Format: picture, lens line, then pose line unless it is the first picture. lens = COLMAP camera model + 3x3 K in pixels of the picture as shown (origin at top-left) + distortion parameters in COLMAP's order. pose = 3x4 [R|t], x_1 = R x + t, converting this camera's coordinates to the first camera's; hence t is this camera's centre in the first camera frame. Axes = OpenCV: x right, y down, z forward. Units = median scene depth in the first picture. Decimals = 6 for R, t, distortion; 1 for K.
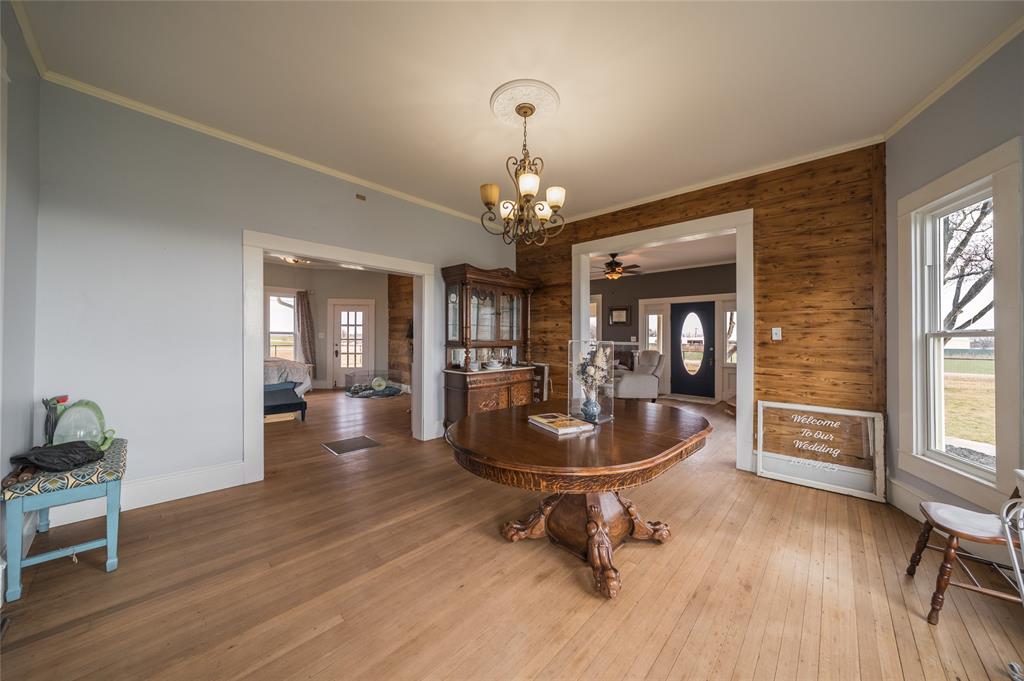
lens RADIAL K [[350.7, 0, 511.4], [0, 350.7, 340.5], [0, 0, 1]] dist [-0.007075, -0.000133]
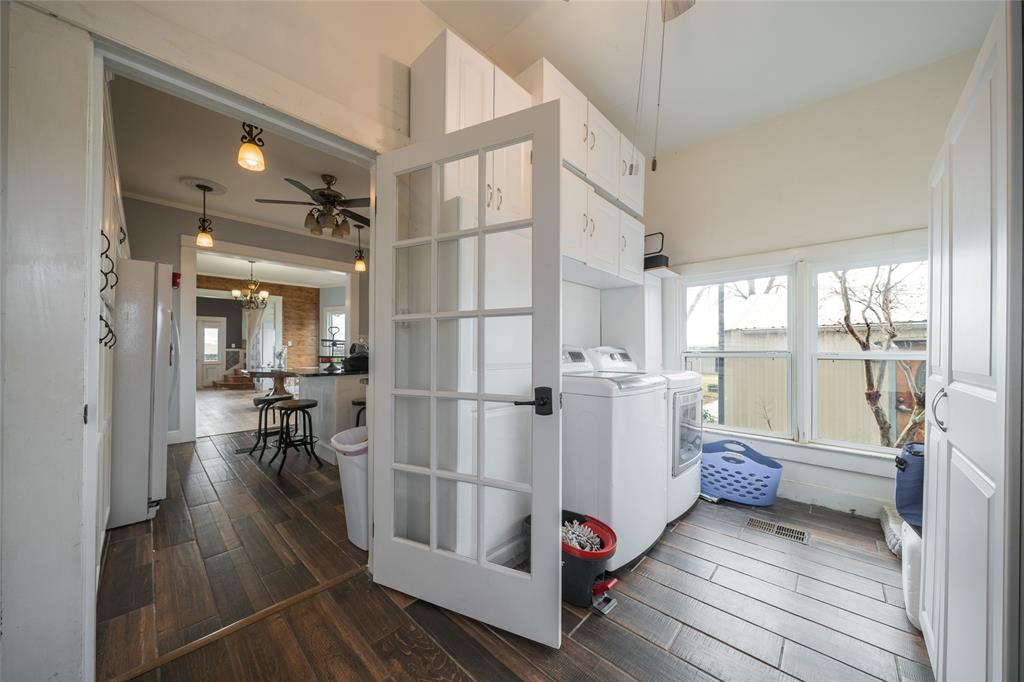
lens RADIAL K [[350.7, 0, 514.1], [0, 350.7, 345.2], [0, 0, 1]] dist [-0.007075, -0.000133]
pose [[0.010511, 0.004497, 0.999935, -1.299568], [0.005466, 0.999975, -0.004555, 0.009712], [-0.999930, 0.005514, 0.010486, -0.527849]]
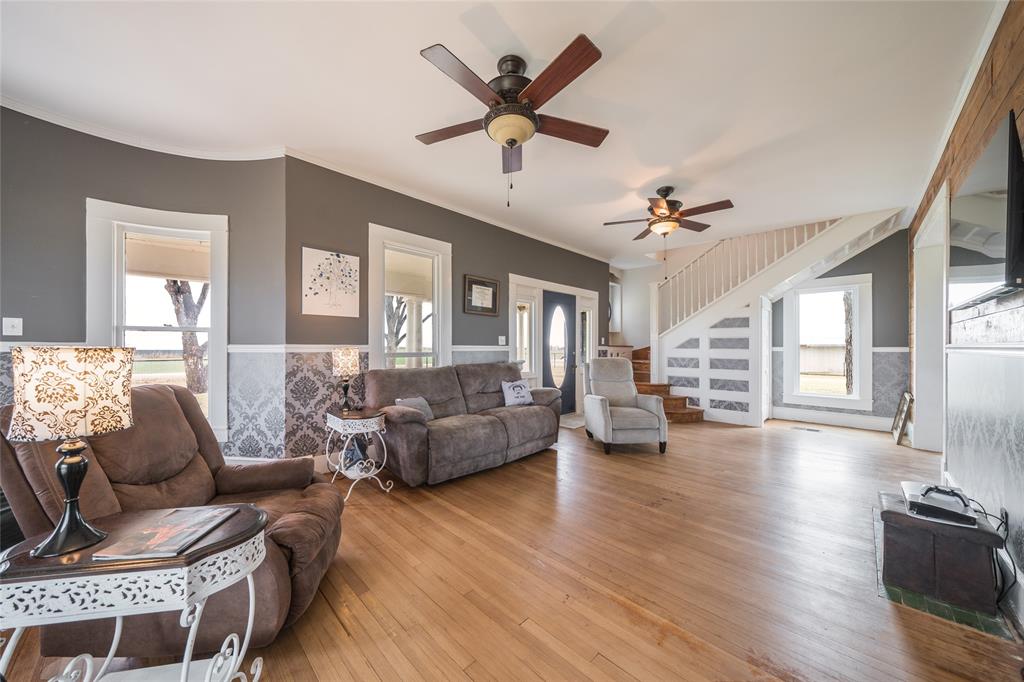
lens RADIAL K [[350.7, 0, 509.9], [0, 350.7, 344.4], [0, 0, 1]] dist [-0.007075, -0.000133]
pose [[0.034814, -0.007967, 0.999362, -0.380127], [-0.001553, 0.999967, 0.008026, -0.004548], [-0.999393, -0.001832, 0.034801, 1.674204]]
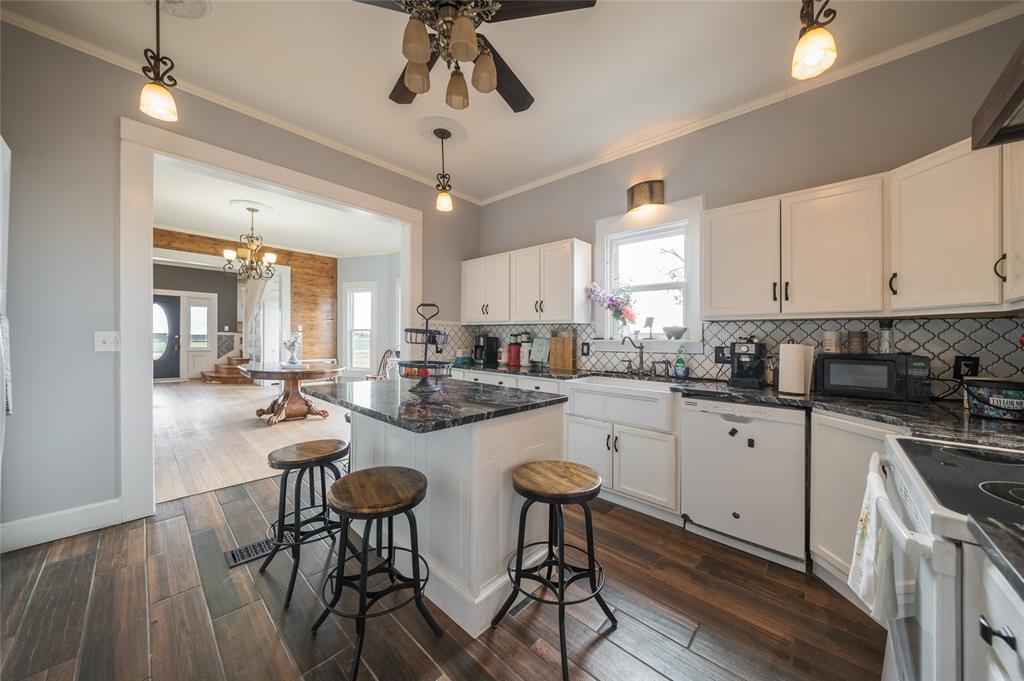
lens RADIAL K [[350.7, 0, 514.0], [0, 350.7, 340.2], [0, 0, 1]] dist [-0.007075, -0.000133]
pose [[-0.000056, -0.021267, 0.999774, -0.905275], [-0.013486, 0.999683, 0.021264, -0.006682], [-0.999909, -0.013482, -0.000343, -0.207842]]
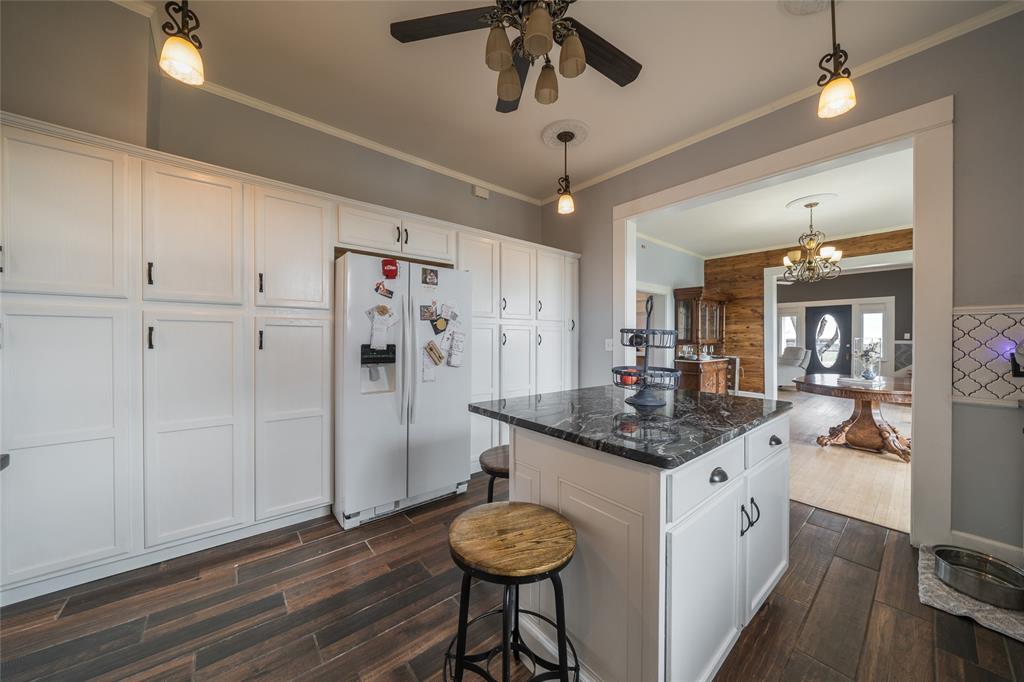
lens RADIAL K [[350.7, 0, 513.4], [0, 350.7, 343.4], [0, 0, 1]] dist [-0.007075, -0.000133]
pose [[0.992488, -0.005748, -0.122210, -0.594018], [0.006698, 0.999950, 0.007364, 0.000785], [0.122161, -0.008127, 0.992477, -0.438290]]
